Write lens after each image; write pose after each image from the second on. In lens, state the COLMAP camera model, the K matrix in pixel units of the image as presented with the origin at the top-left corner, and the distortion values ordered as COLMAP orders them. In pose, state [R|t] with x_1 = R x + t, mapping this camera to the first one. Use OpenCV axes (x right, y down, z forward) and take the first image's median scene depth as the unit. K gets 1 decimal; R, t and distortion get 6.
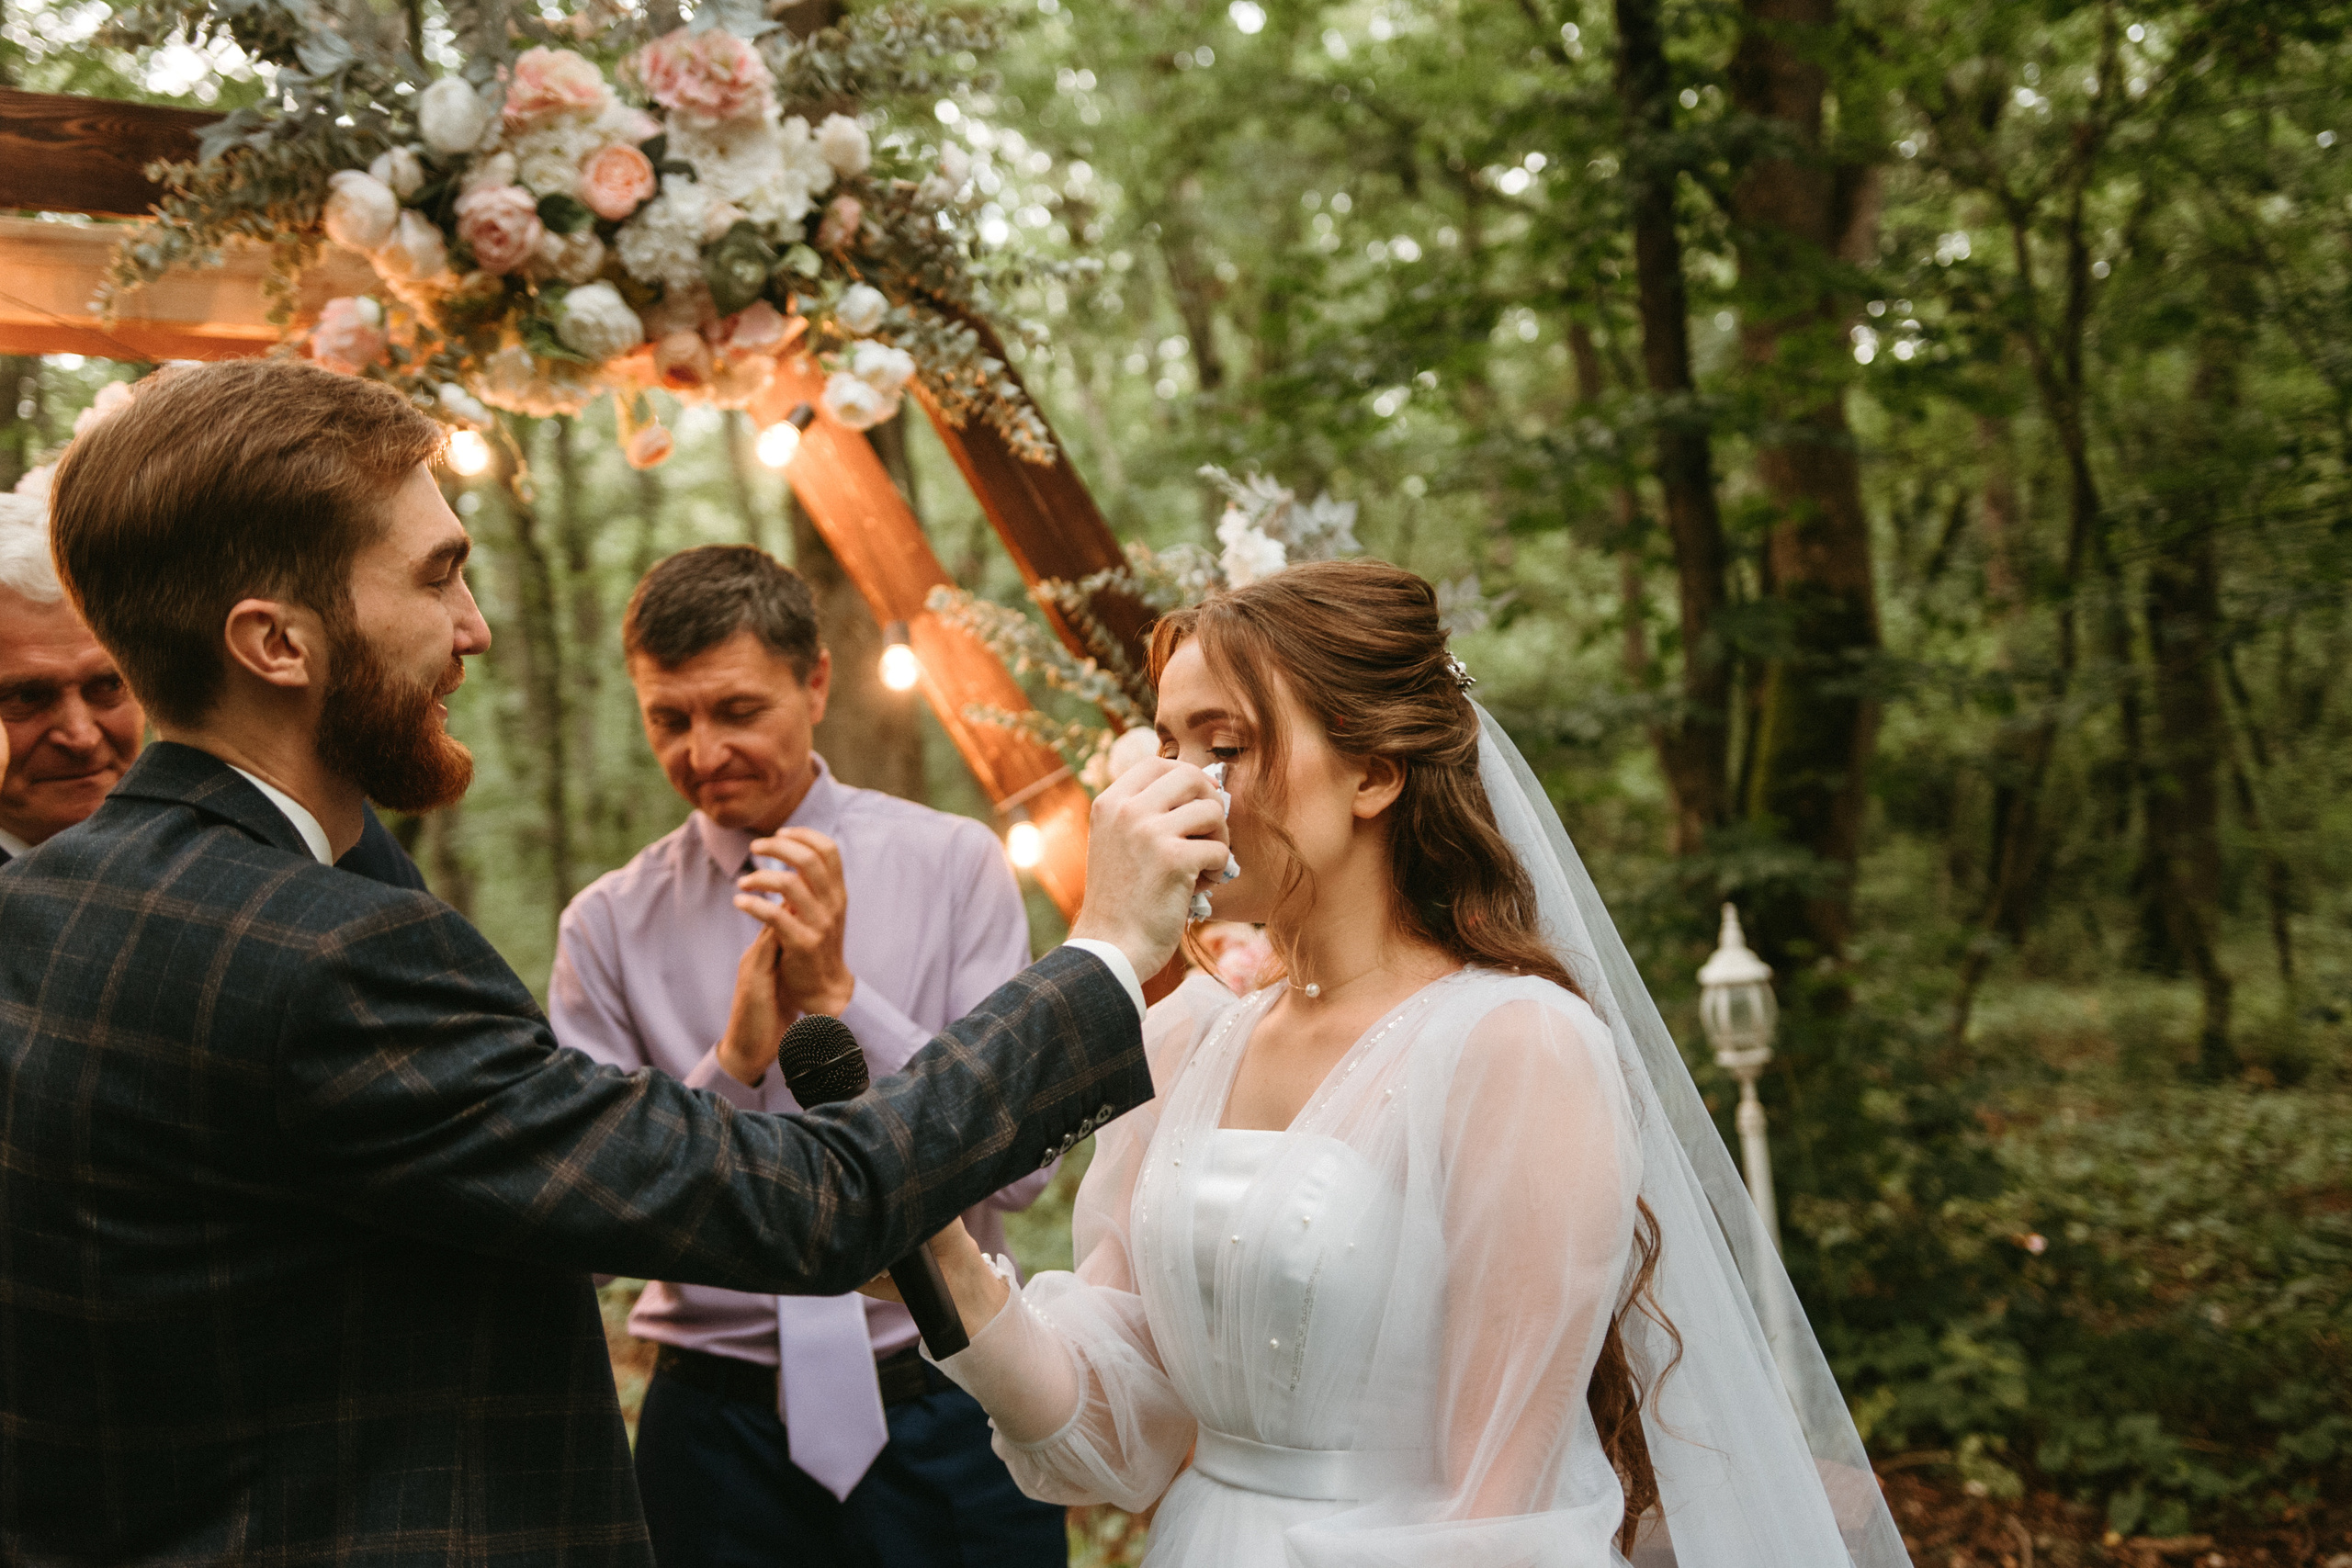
lens RADIAL K [[2641.4, 0, 1176.0], [0, 2641.4, 784.0], [0, 0, 1]] dist [0.012380, 0.116627]
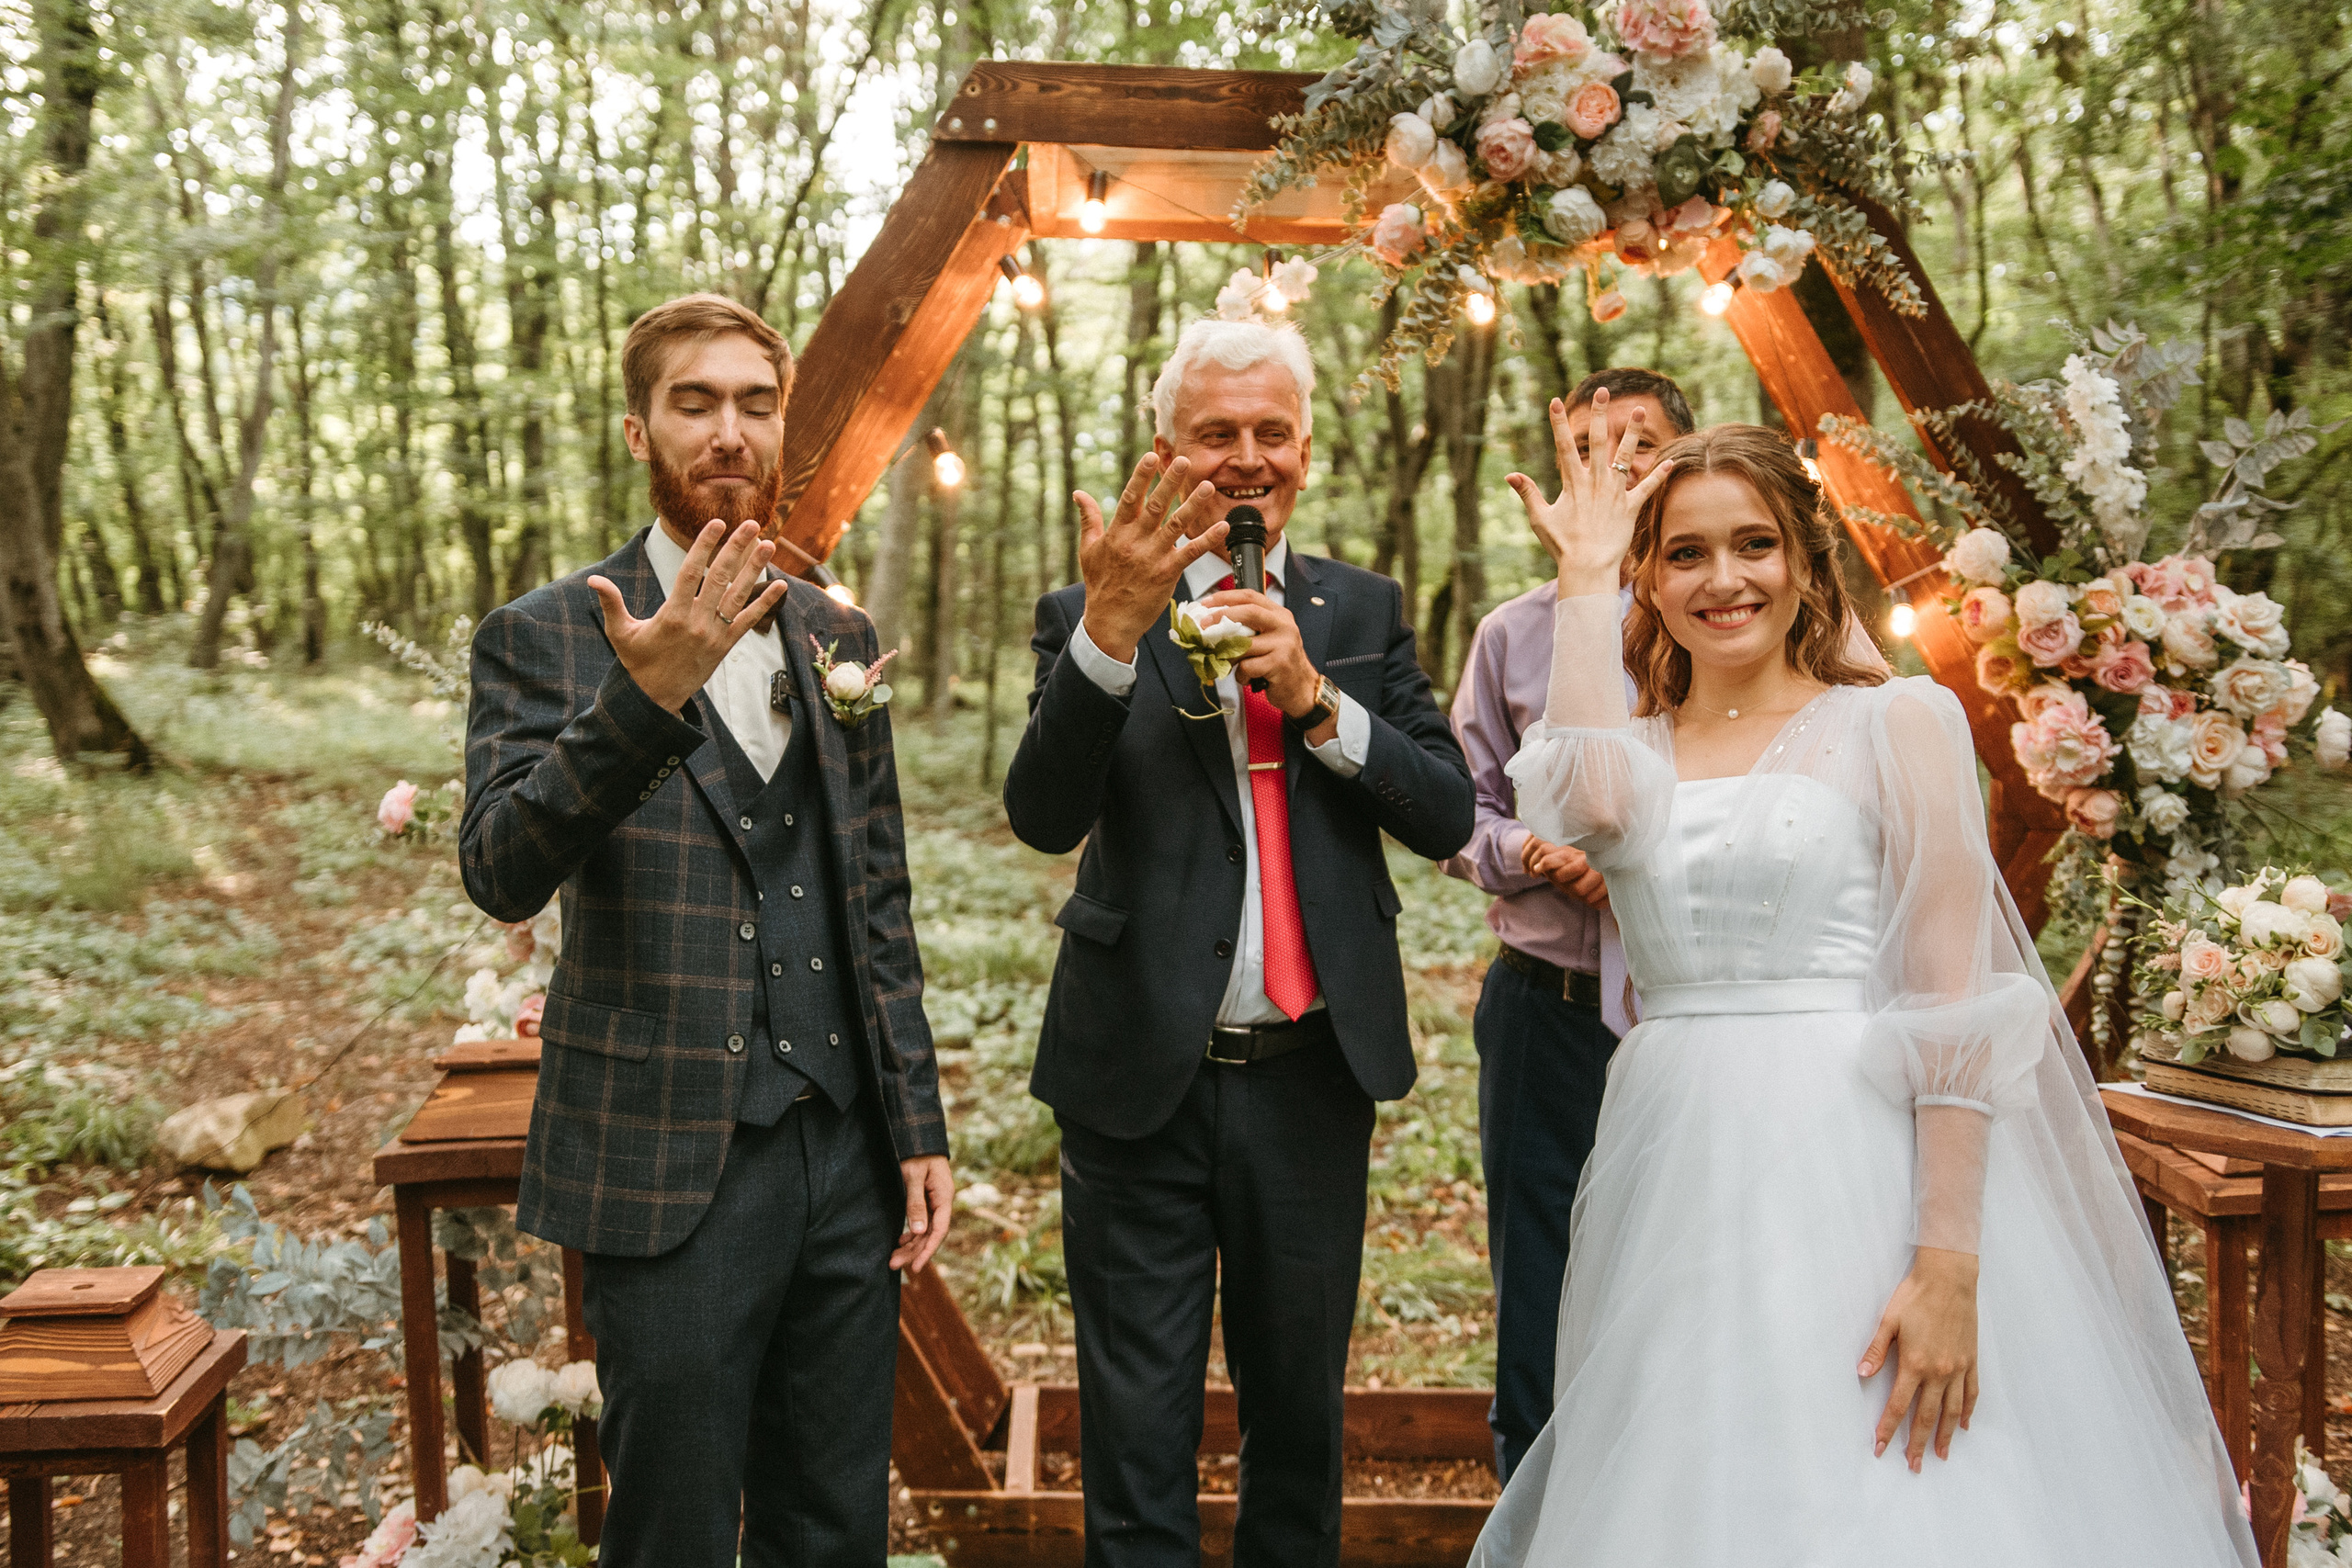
lens RADIAL K [[2408.4, 0, 1142.7], [0, 2408.4, 774.9], [0, 0, 1]] dist [-0.006000, 0.011336]
pose [[0.918586, 0.066784, -0.389537, 0.077962], [-0.034754, 0.995451, 0.088710, 0.008770], [0.393690, -0.067950, 0.916729, -0.236168]]
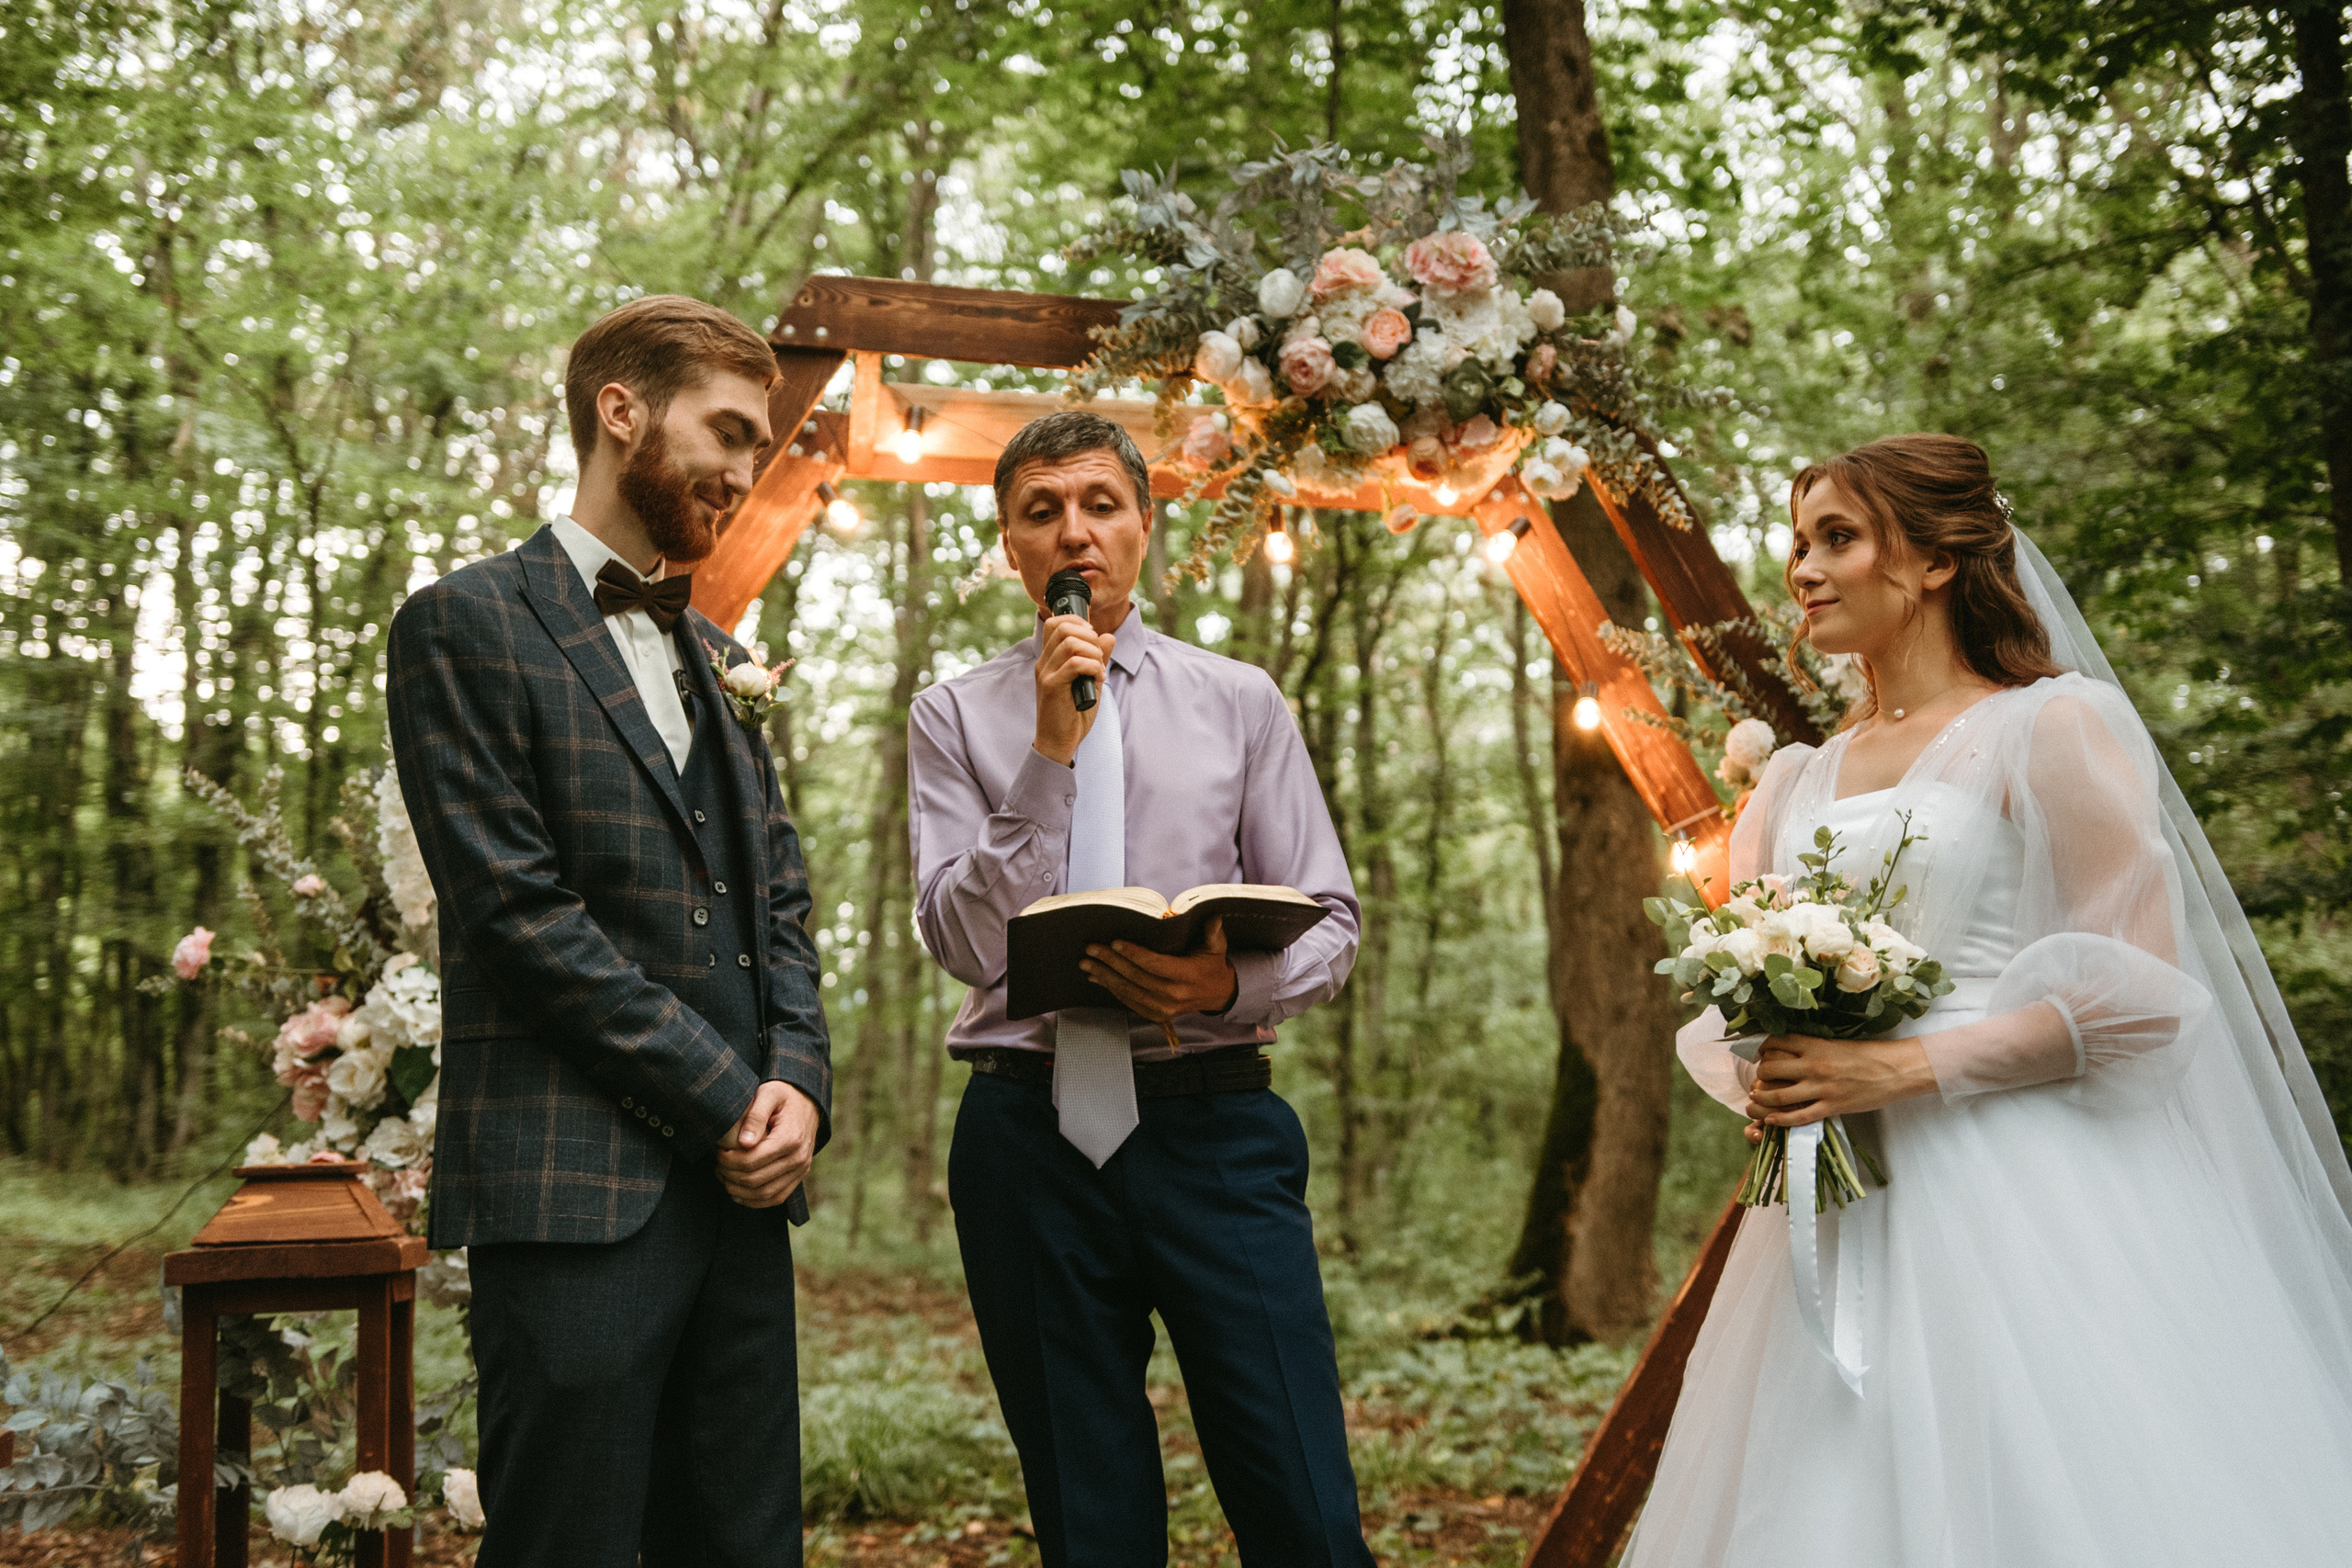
lens RADIAL K [[2641.4, 0, 1176.0], [0, 2641.4, 784.0], [0, 0, 1]] dist [0.012380, 0.116627]
pose [[0.956546, 0.010204, -0.291401, 0.105212], [-0.046903, 0.991757, -0.119236, 0.197489], [0.287783, 0.127723, 0.949141, -0.385196]]
